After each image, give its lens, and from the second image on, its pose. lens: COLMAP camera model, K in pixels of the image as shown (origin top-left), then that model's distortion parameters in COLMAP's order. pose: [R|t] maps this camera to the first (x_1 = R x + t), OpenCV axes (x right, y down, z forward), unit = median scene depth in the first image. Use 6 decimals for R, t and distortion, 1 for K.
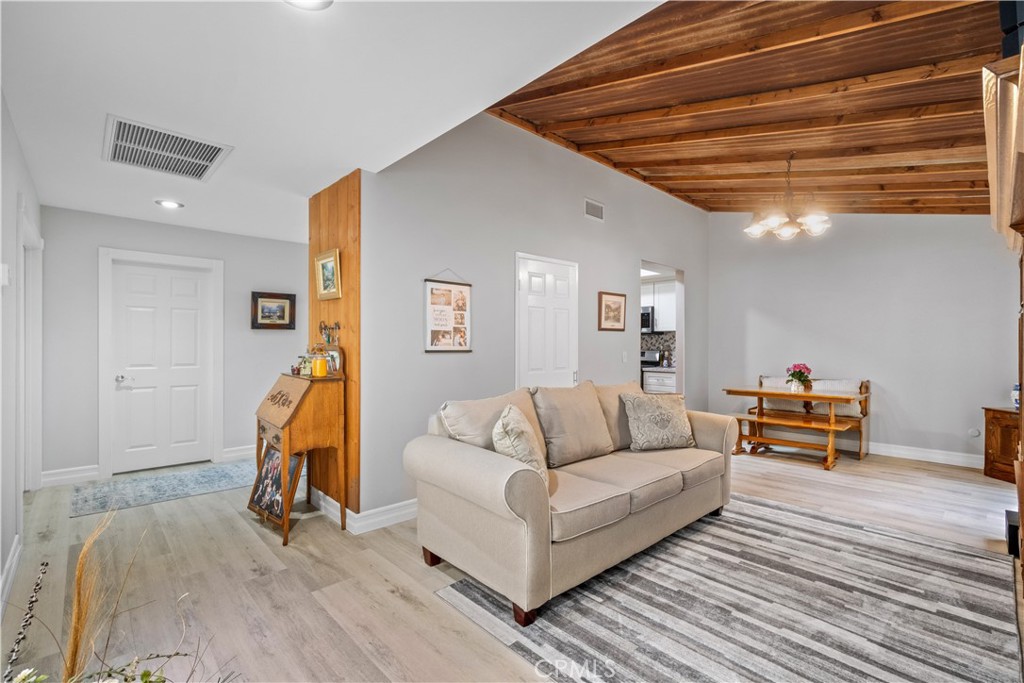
lens RADIAL K [[444.5, 0, 505.5], [0, 444.5, 346.1], [0, 0, 1]] dist [-0.002923, -0.000058]
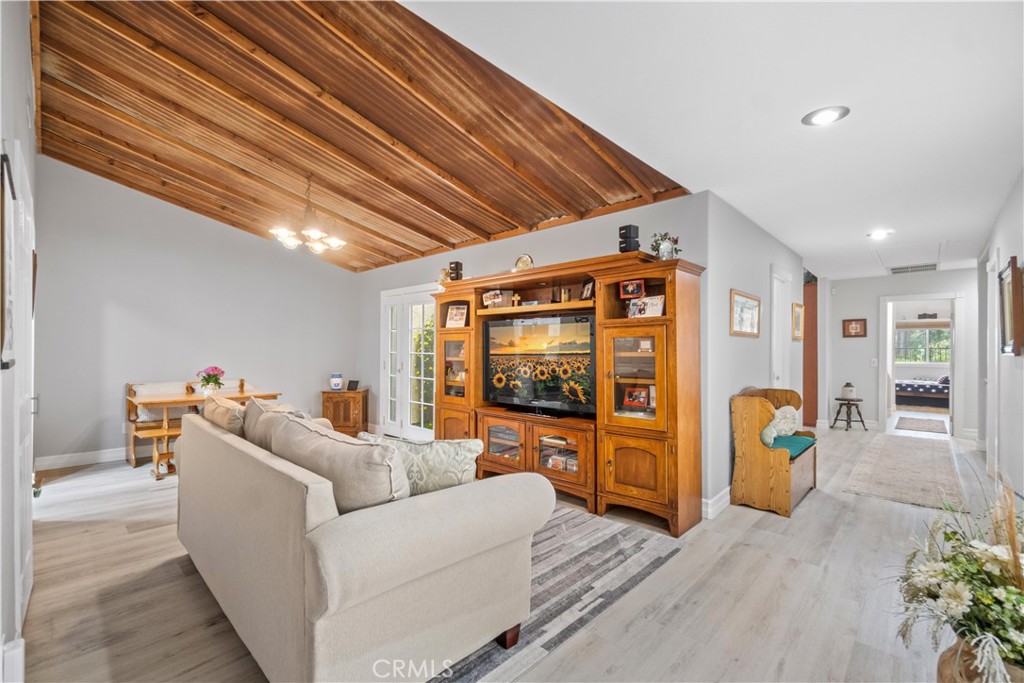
lens RADIAL K [[444.5, 0, 505.5], [0, 444.5, 346.1], [0, 0, 1]] dist [-0.002923, -0.000058]
pose [[-0.058262, 0.004803, 0.998290, -0.568044], [0.001365, 0.999988, -0.004732, -0.000187], [-0.998300, 0.001087, -0.058268, 0.672750]]
